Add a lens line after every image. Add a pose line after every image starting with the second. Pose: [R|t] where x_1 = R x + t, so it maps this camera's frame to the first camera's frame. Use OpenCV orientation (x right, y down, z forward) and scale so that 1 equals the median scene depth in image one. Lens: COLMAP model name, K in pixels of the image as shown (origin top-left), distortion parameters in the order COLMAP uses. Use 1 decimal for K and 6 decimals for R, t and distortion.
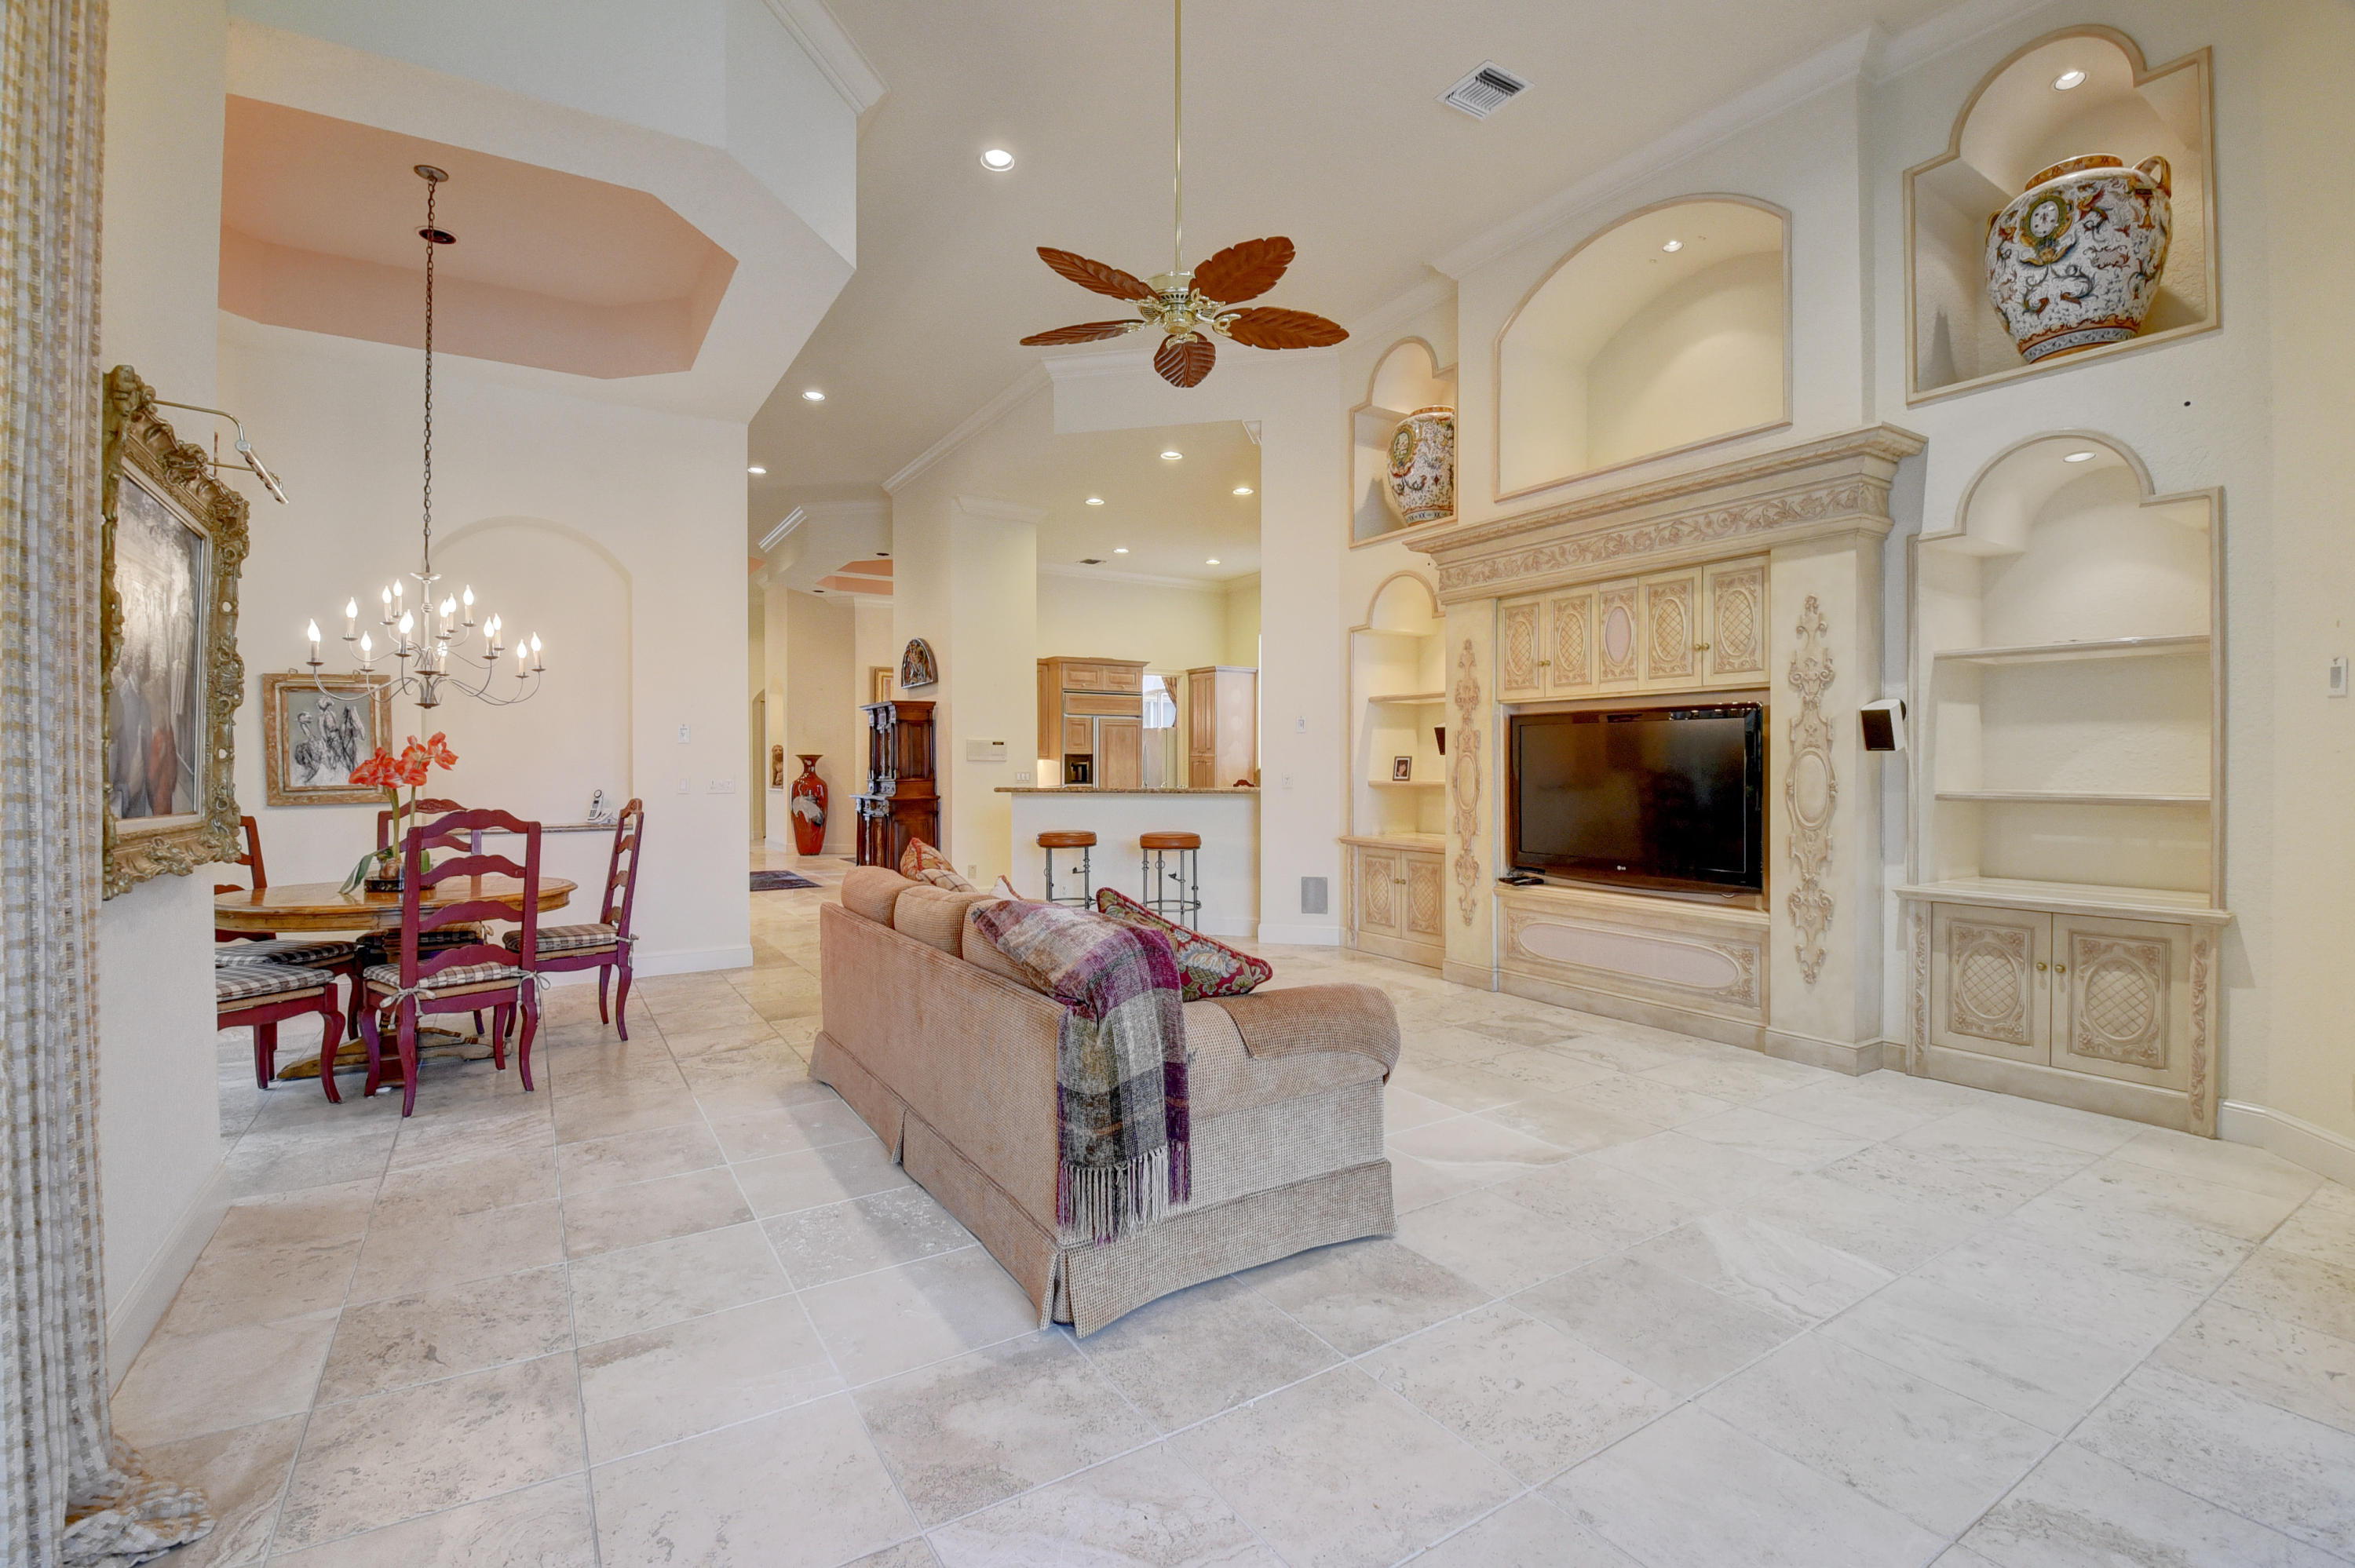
lens RADIAL K [[1031.9, 0, 1180.8], [0, 1031.9, 770.7], [0, 0, 1]] dist [-0.004799, -0.012842]
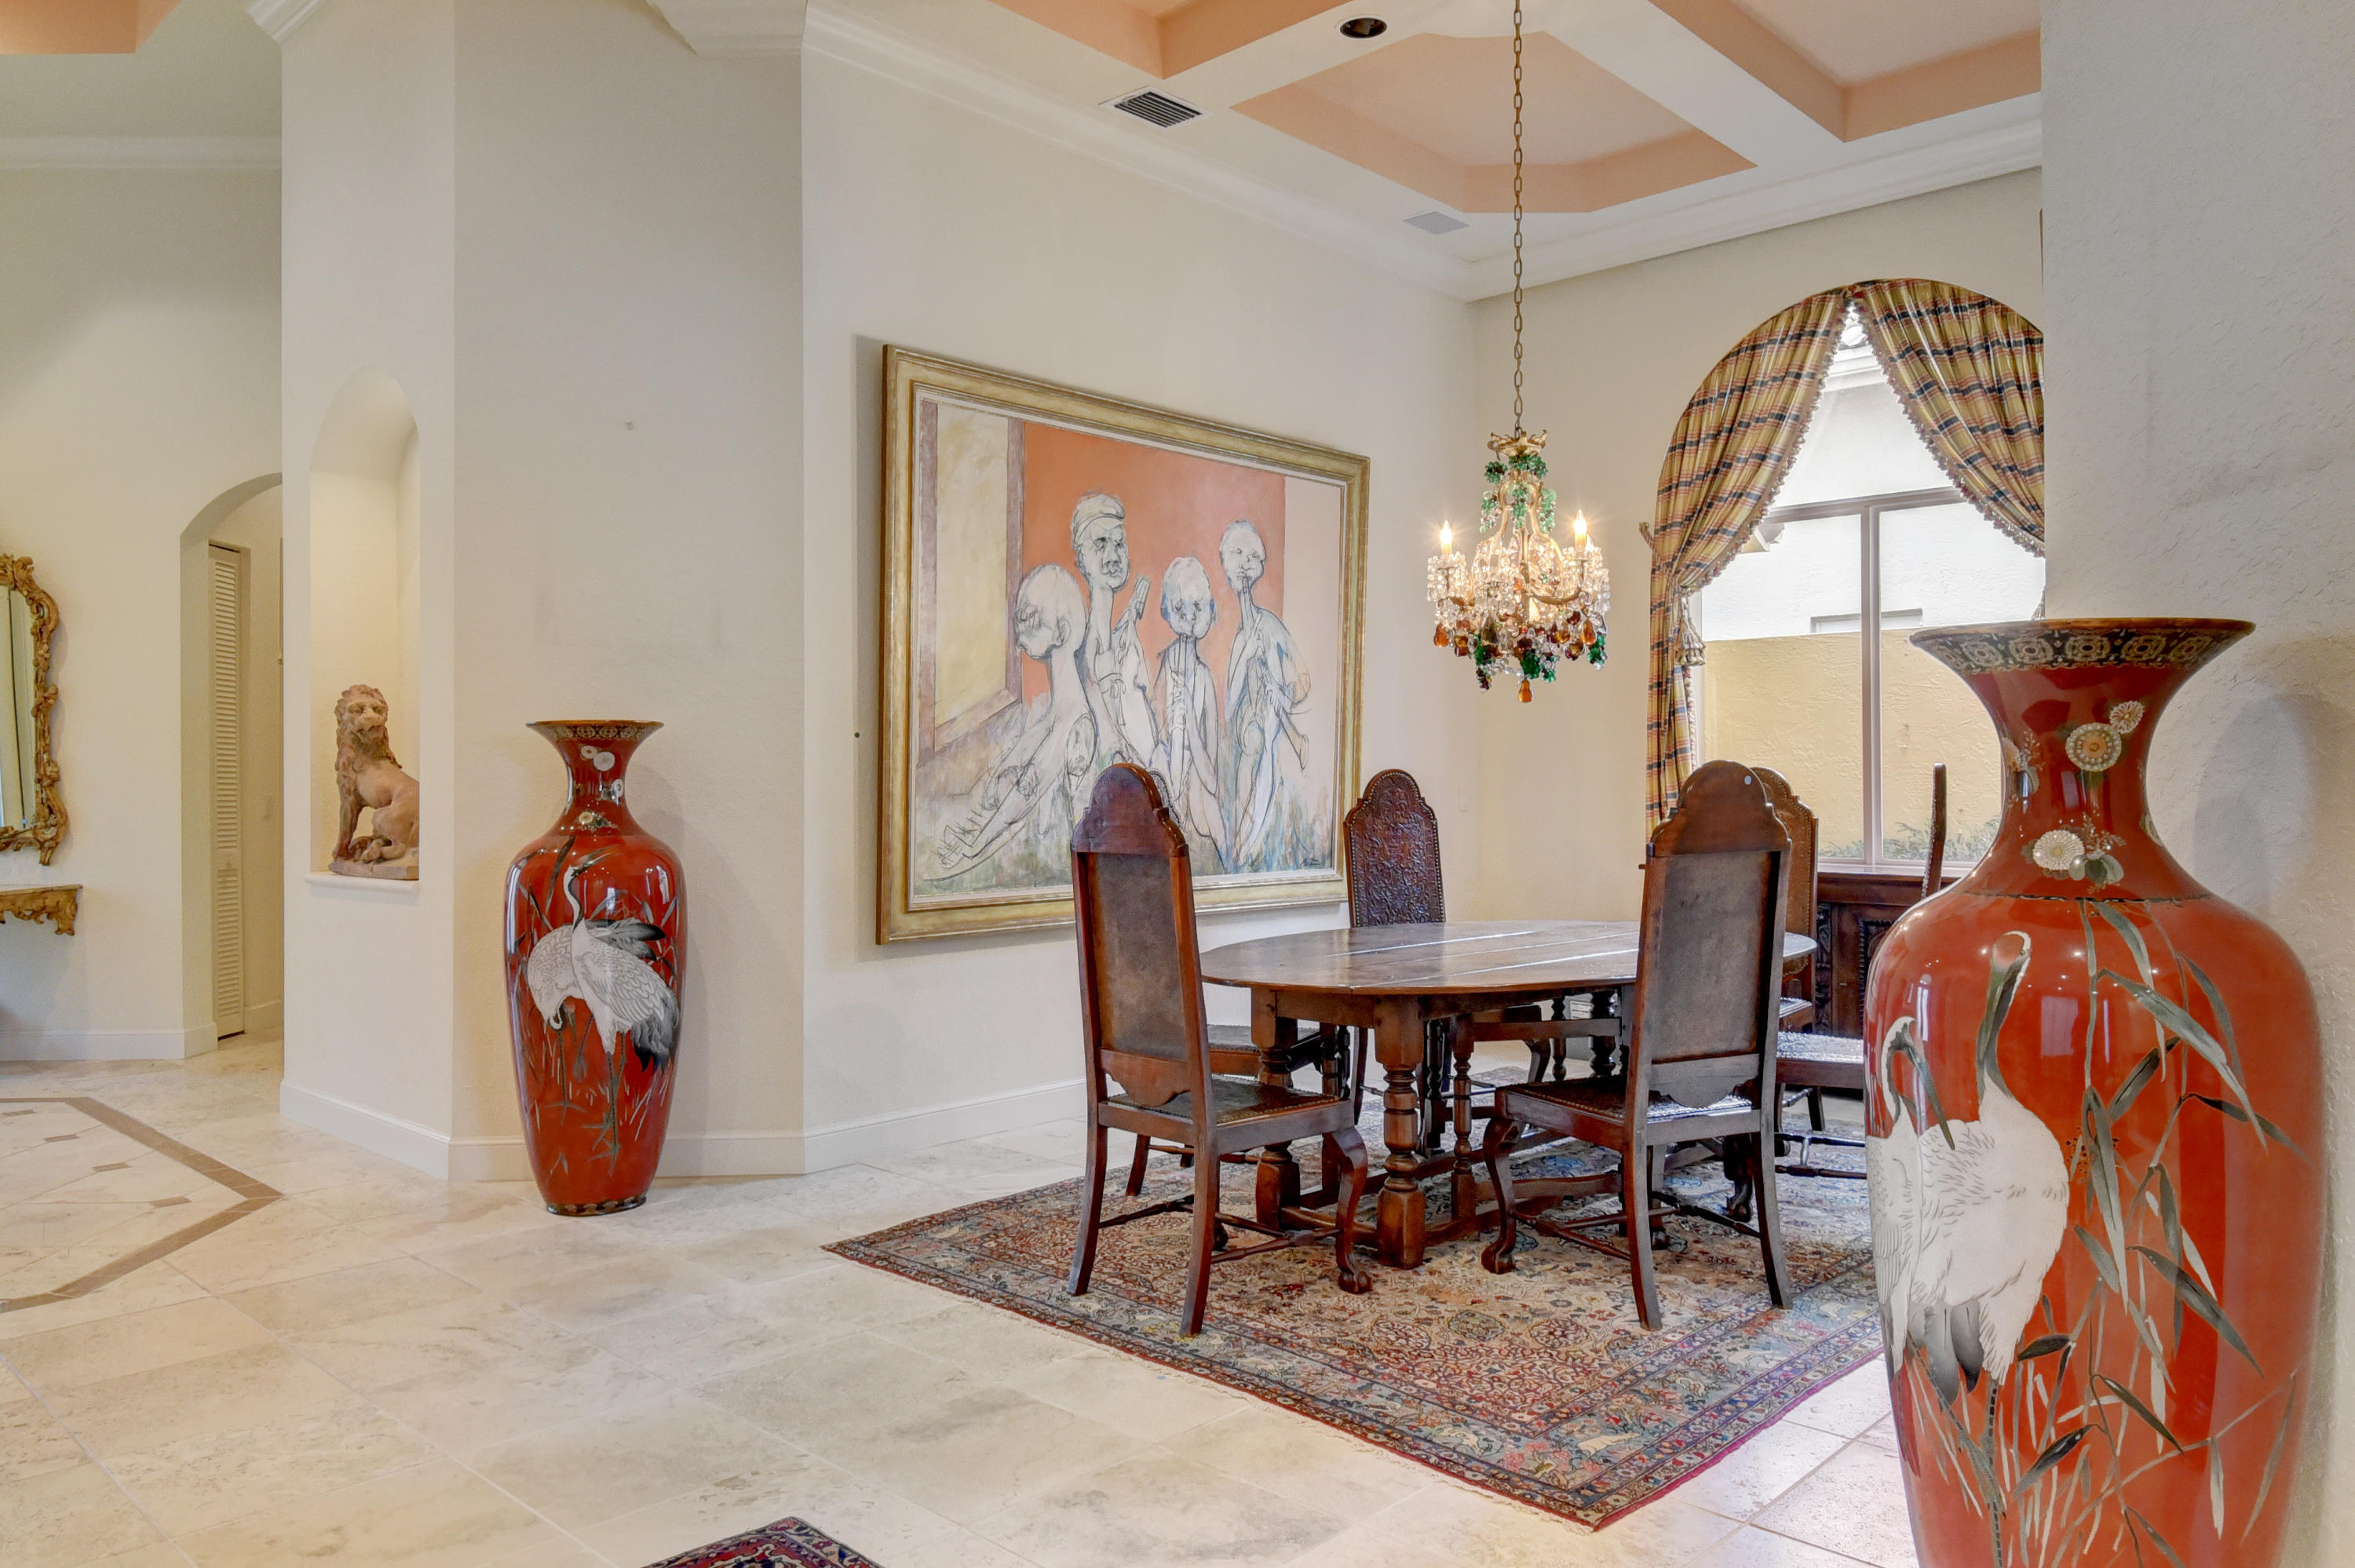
lens RADIAL K [[1609.3, 0, 1178.5], [0, 1609.3, 762.3], [0, 0, 1]] dist [0.039012, -0.004338]
pose [[0.972630, 0.003107, 0.232340, -0.380489], [0.001185, 0.999831, -0.018329, -0.001193], [-0.232358, 0.018103, 0.972462, 0.770872]]
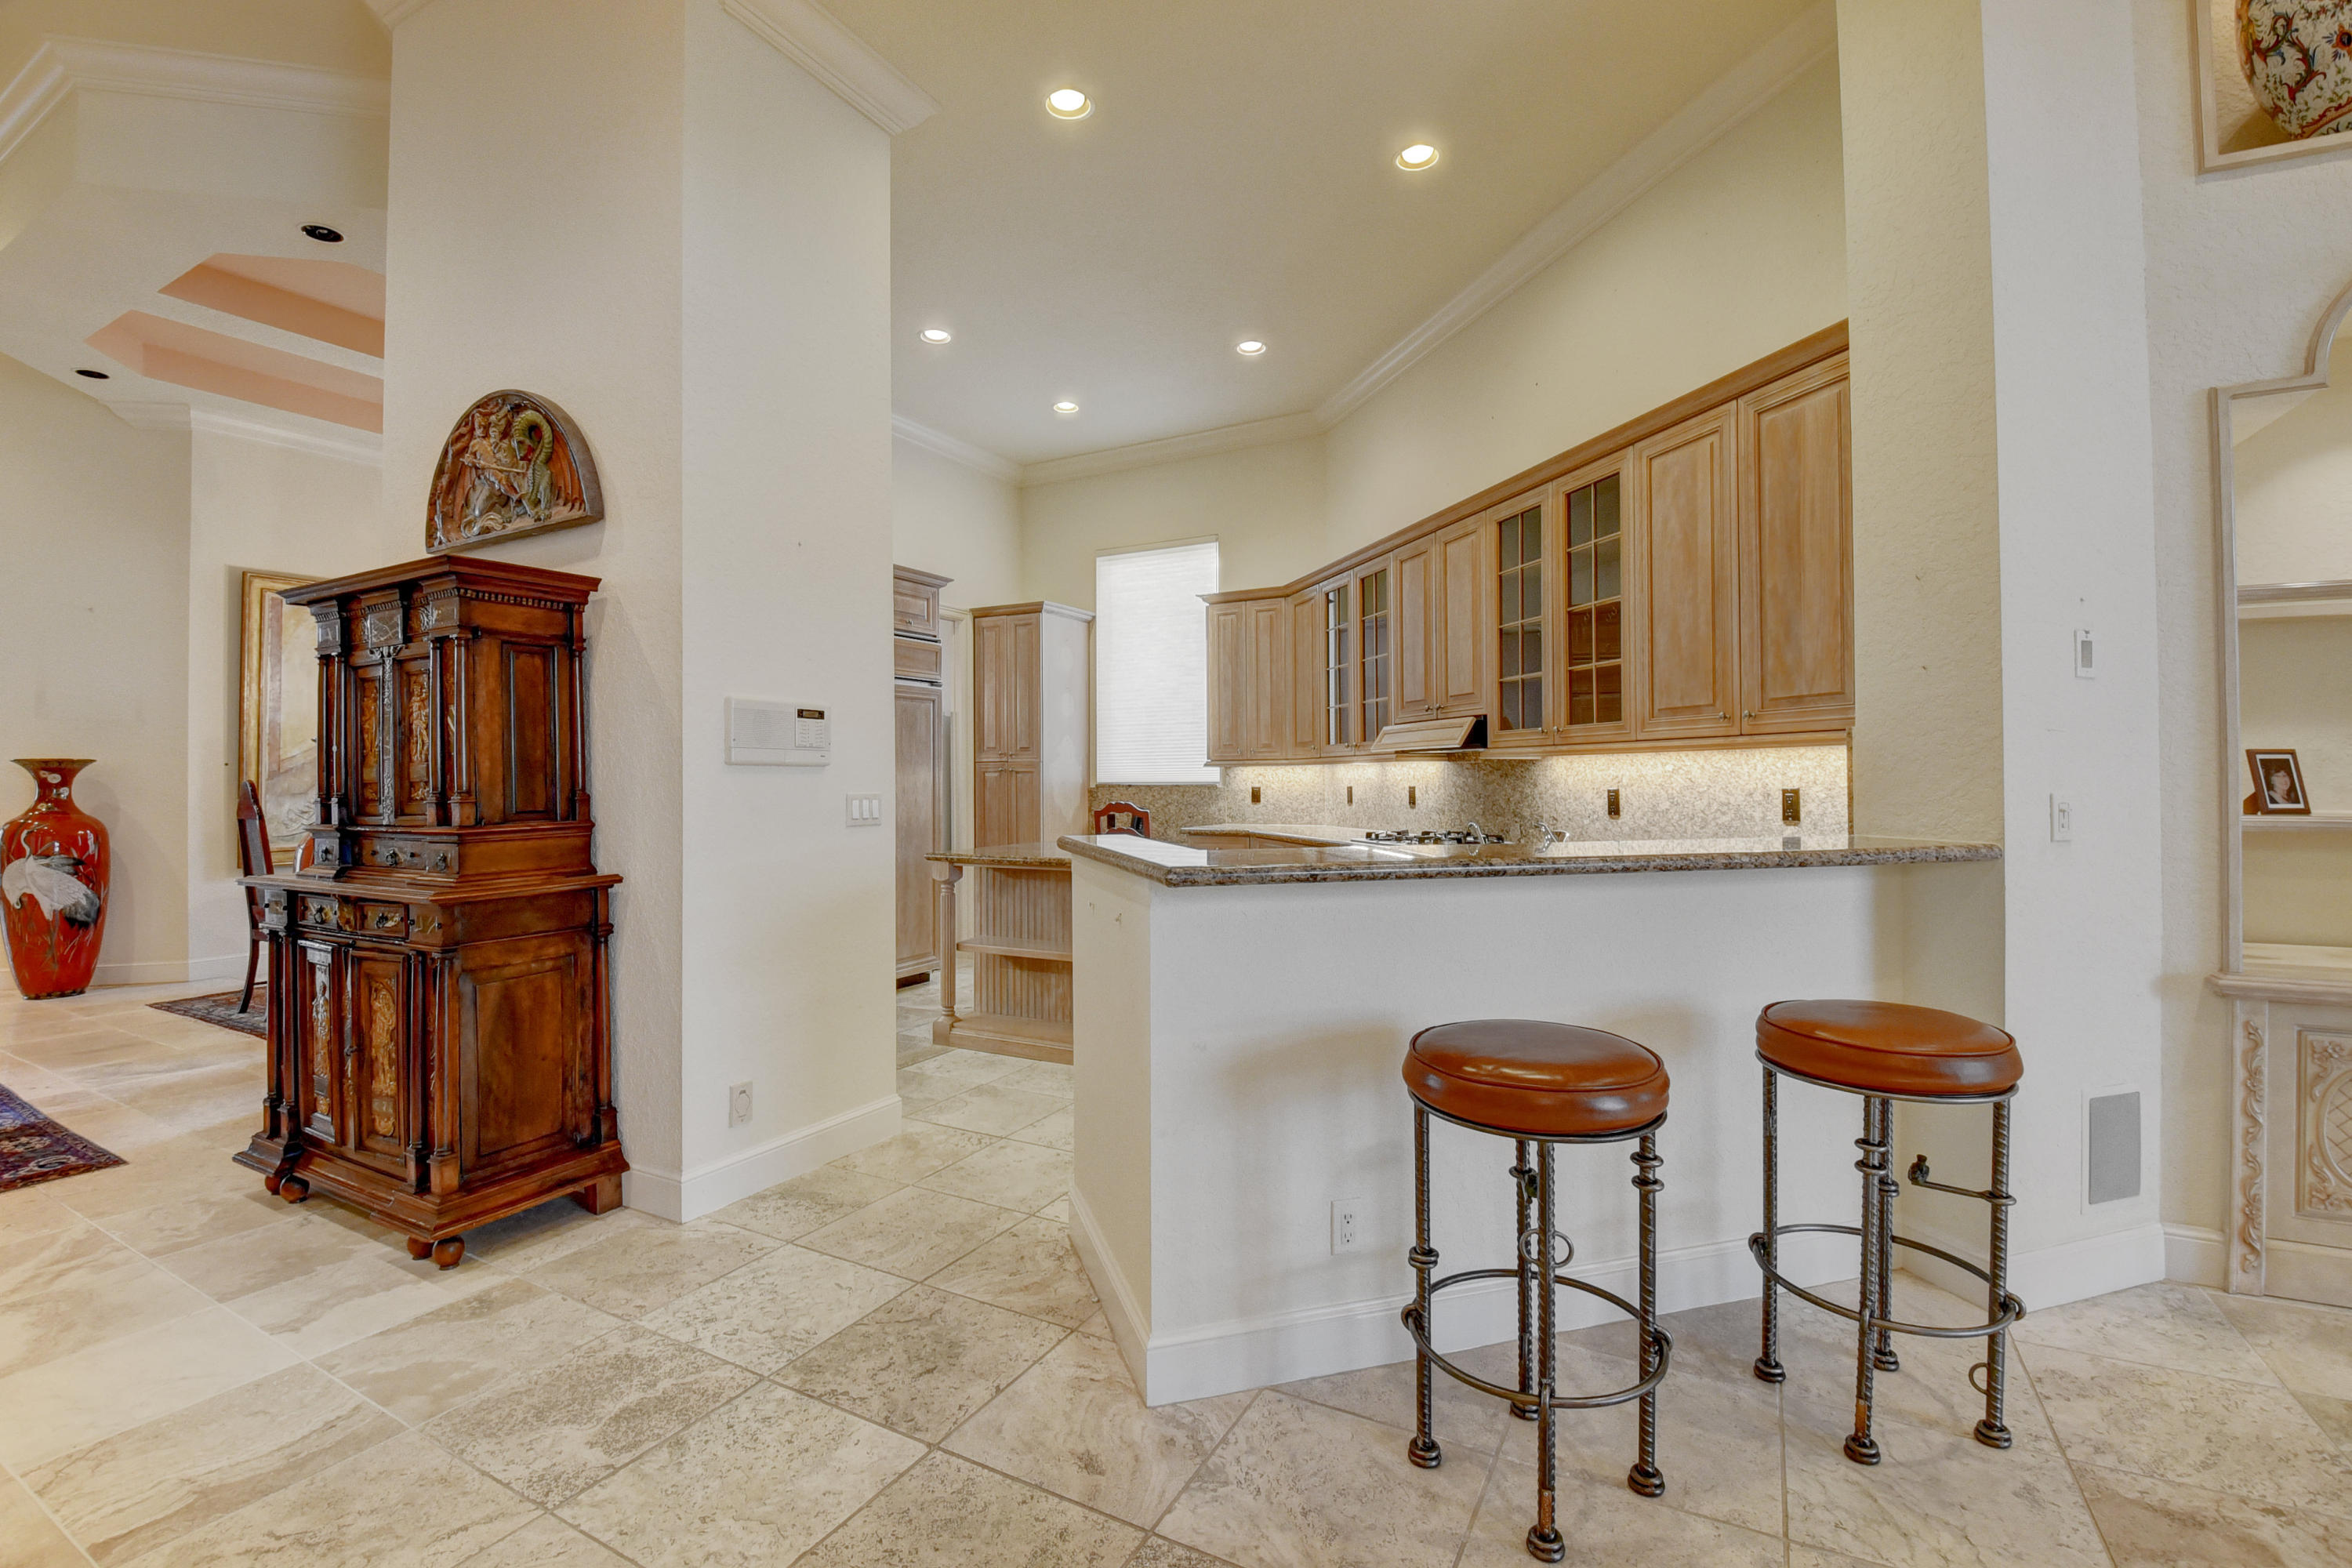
lens RADIAL K [[1030.7, 0, 1175.0], [0, 1030.7, 768.6], [0, 0, 1]] dist [-0.004799, -0.012842]
pose [[0.879038, -0.001376, 0.476749, -0.178019], [0.009483, 0.999848, -0.014600, -0.001436], [-0.476657, 0.017355, 0.878918, 0.488983]]
